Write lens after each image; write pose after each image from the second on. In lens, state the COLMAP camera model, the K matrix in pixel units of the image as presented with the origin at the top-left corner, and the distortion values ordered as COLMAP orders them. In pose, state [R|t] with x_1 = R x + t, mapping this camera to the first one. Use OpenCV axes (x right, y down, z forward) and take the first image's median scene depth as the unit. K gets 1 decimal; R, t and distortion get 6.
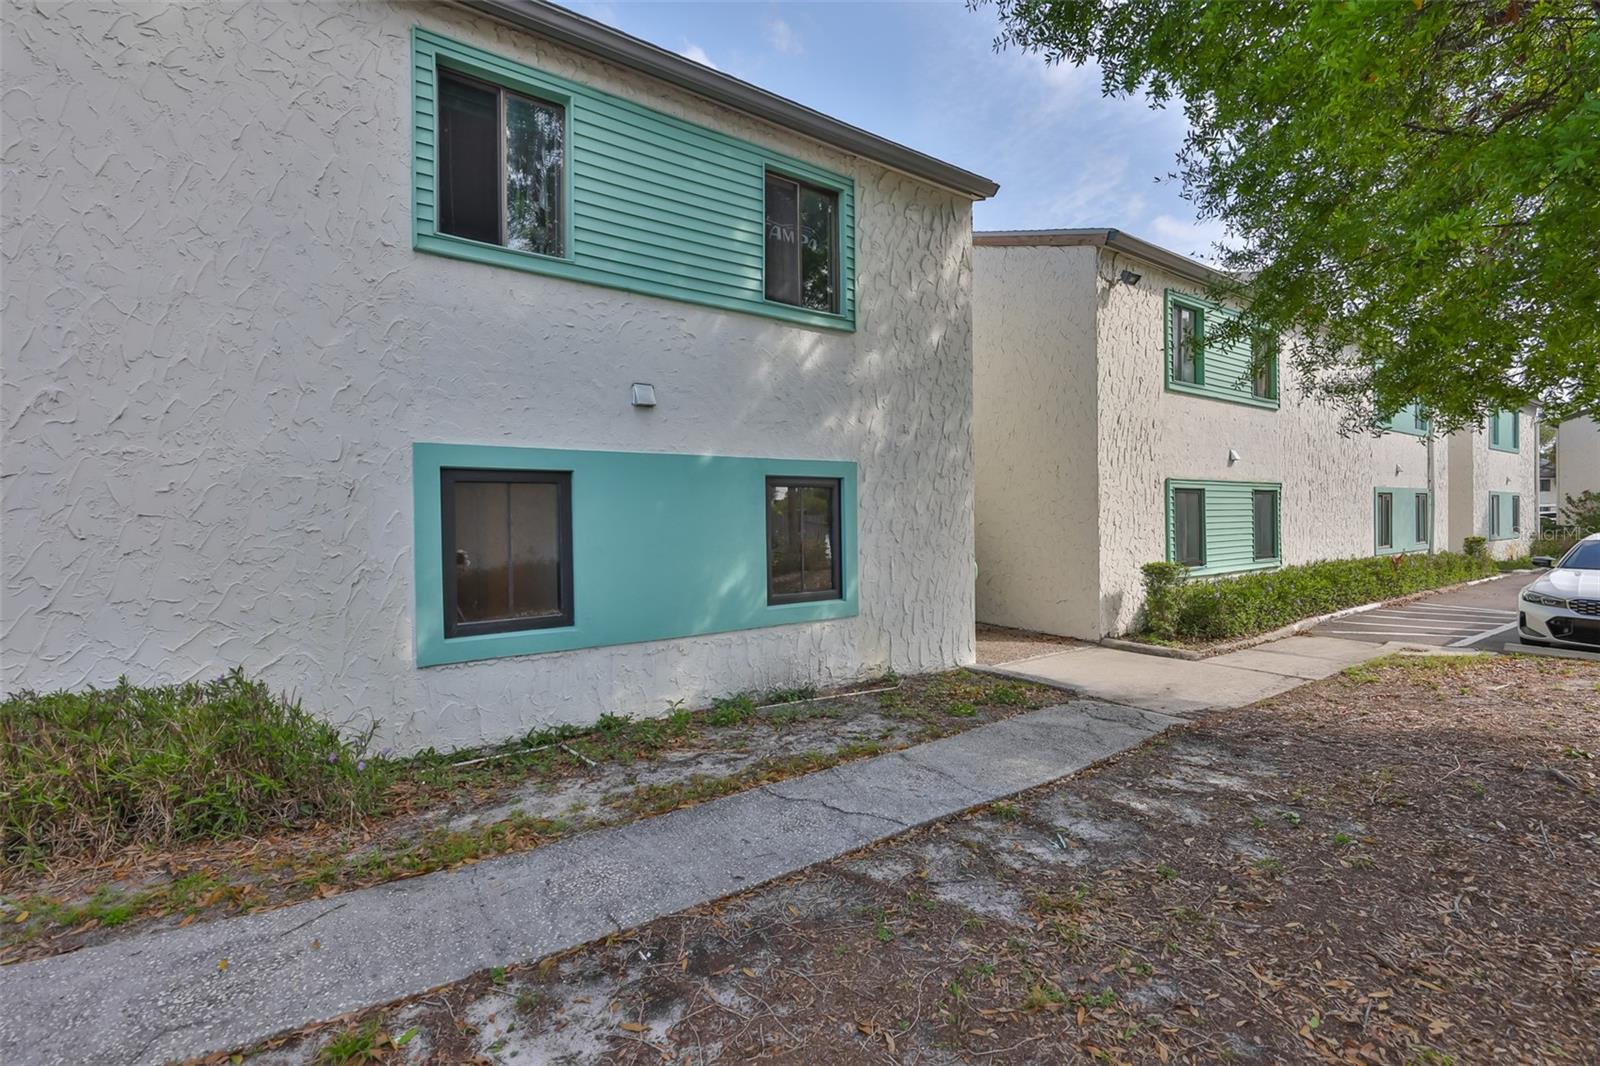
lens RADIAL K [[676.4, 0, 807.8], [0, 676.4, 523.7], [0, 0, 1]] dist [-0.000430, 0.000114]
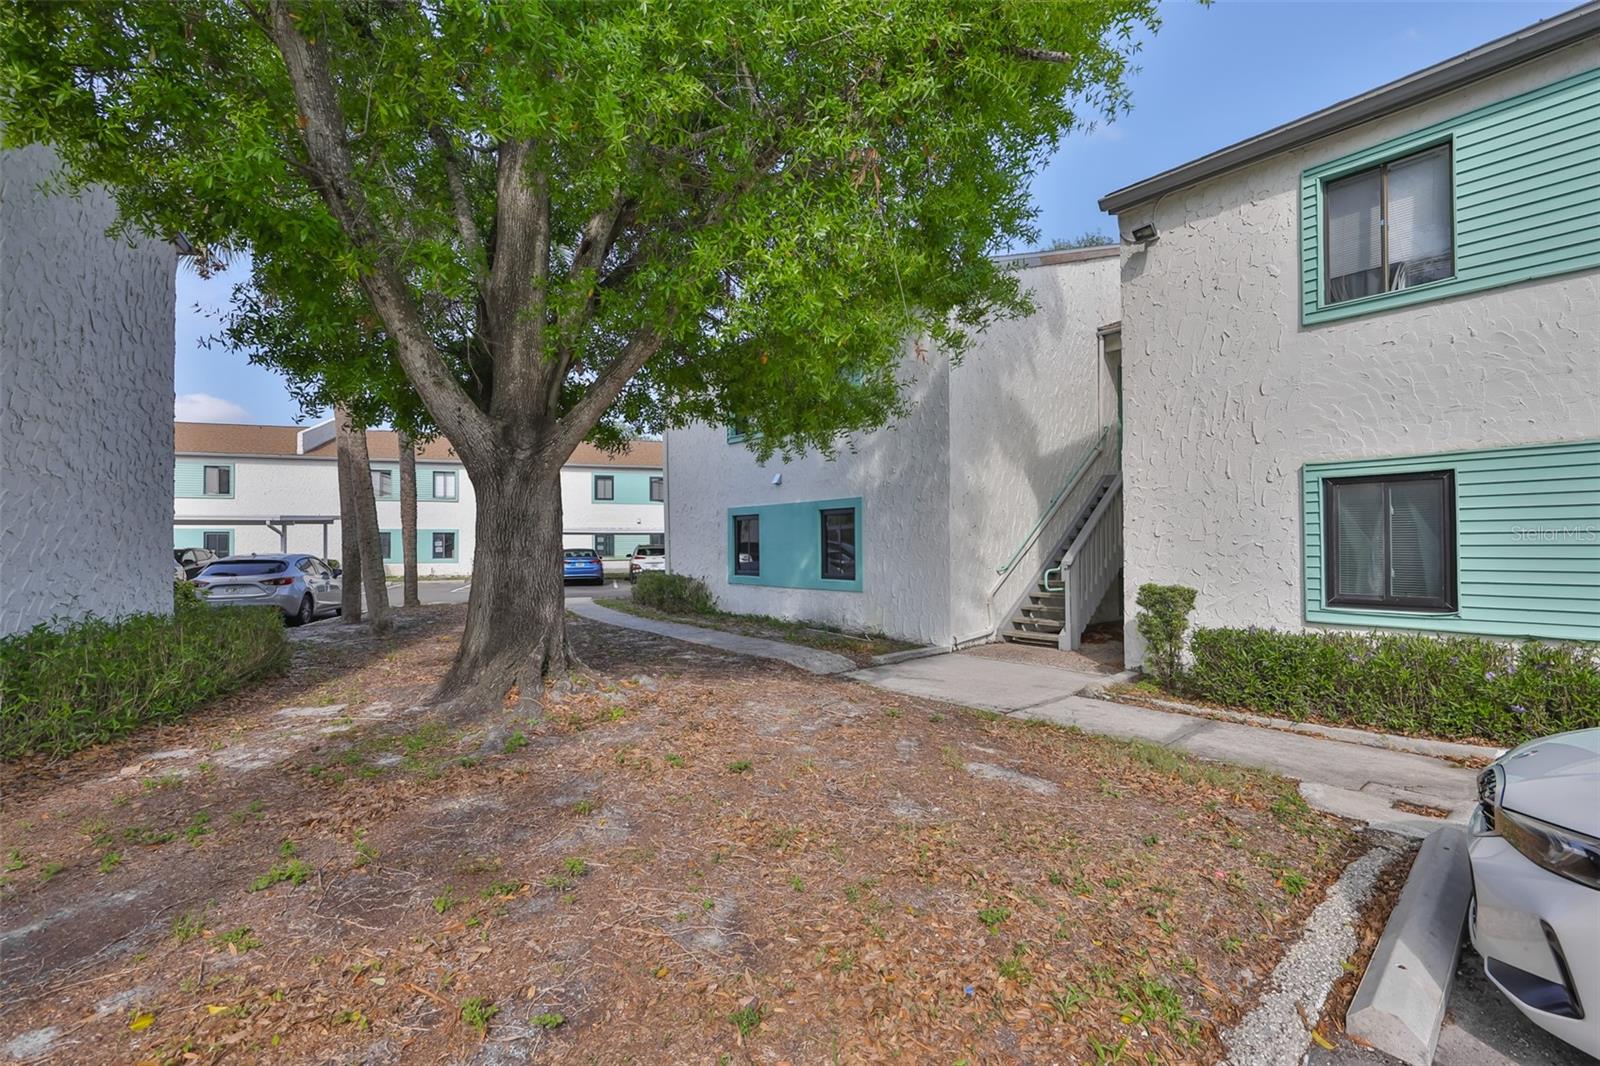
lens RADIAL K [[676.4, 0, 807.8], [0, 676.4, 523.7], [0, 0, 1]] dist [-0.000430, 0.000114]
pose [[0.111164, -0.016366, -0.993667, 1.695696], [0.002436, 0.999866, -0.016195, -0.002231], [0.993799, -0.000620, 0.111189, 0.699829]]
